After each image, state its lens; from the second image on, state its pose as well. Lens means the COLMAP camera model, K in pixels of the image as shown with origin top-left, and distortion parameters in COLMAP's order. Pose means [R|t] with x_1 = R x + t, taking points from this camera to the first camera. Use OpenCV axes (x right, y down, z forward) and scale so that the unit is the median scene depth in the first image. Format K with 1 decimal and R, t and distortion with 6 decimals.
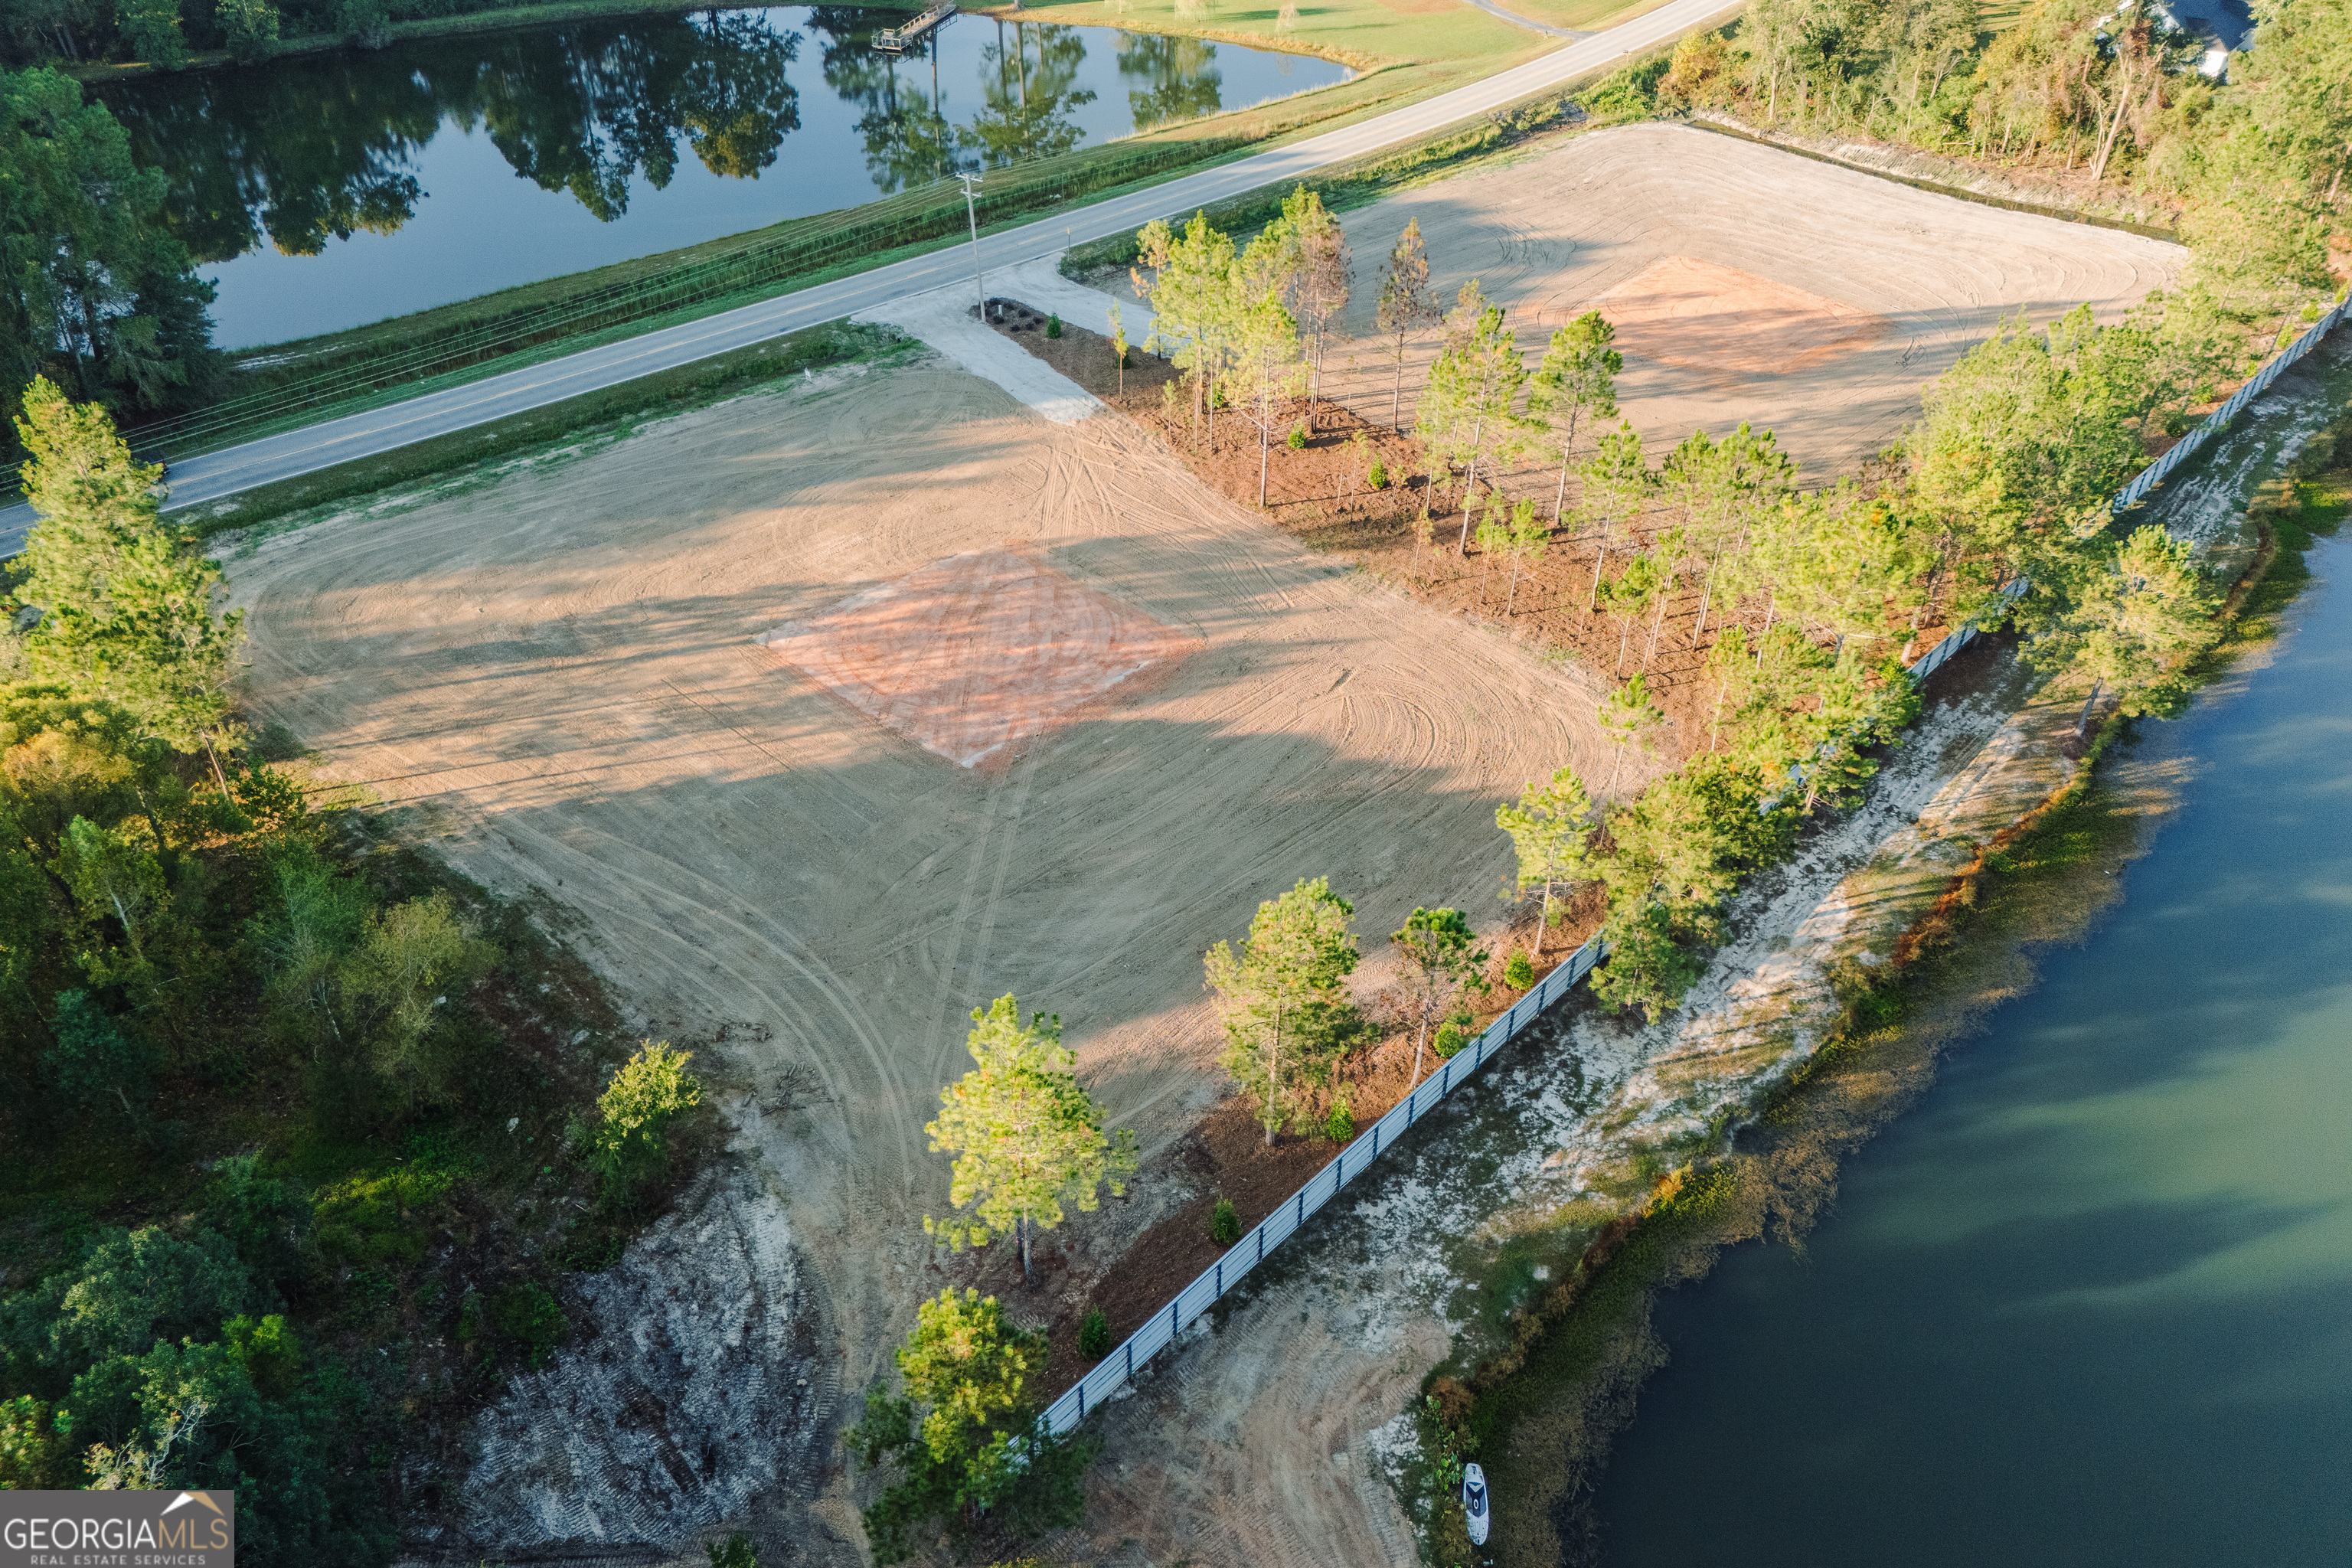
lens RADIAL K [[1758.0, 0, 1184.4], [0, 1758.0, 773.7], [0, 0, 1]] dist [0.049946, -0.037246]
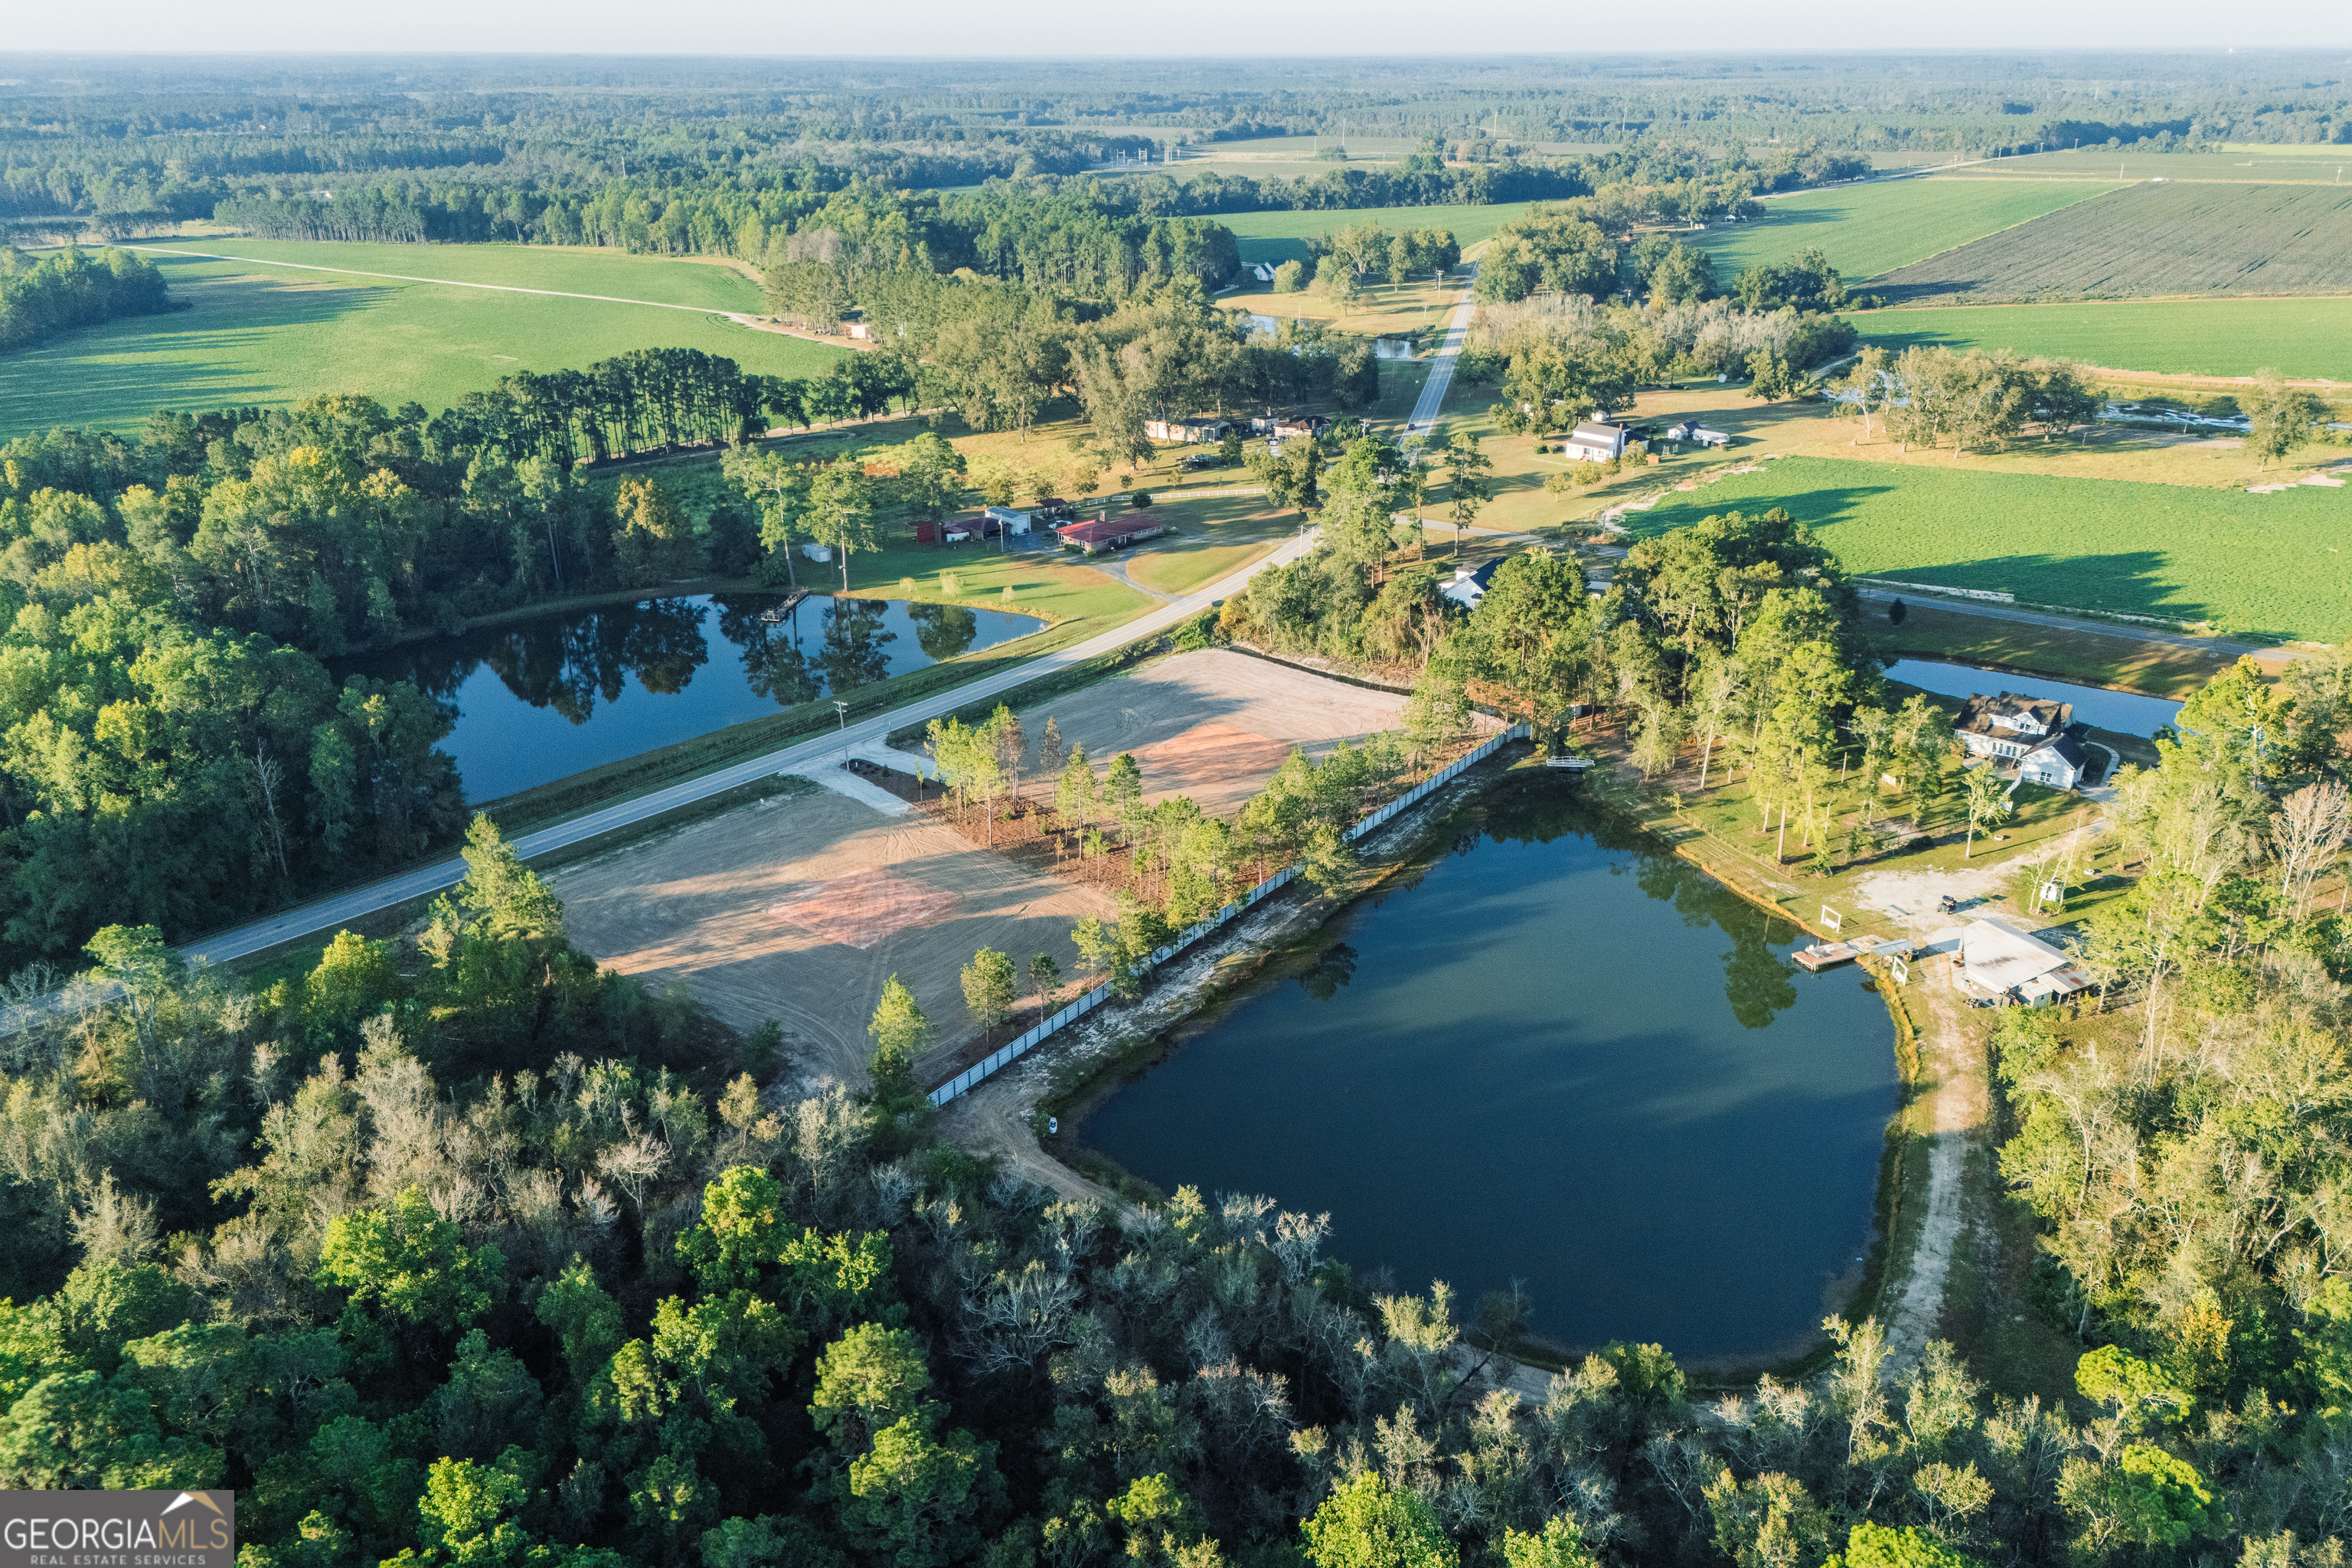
lens RADIAL K [[1758.0, 0, 1183.4], [0, 1758.0, 786.1], [0, 0, 1]] dist [0.049946, -0.037246]
pose [[0.991795, -0.052515, 0.116552, 0.026437], [0.078629, 0.969466, -0.232280, 0.244209], [-0.100795, 0.239539, 0.965641, -0.923170]]
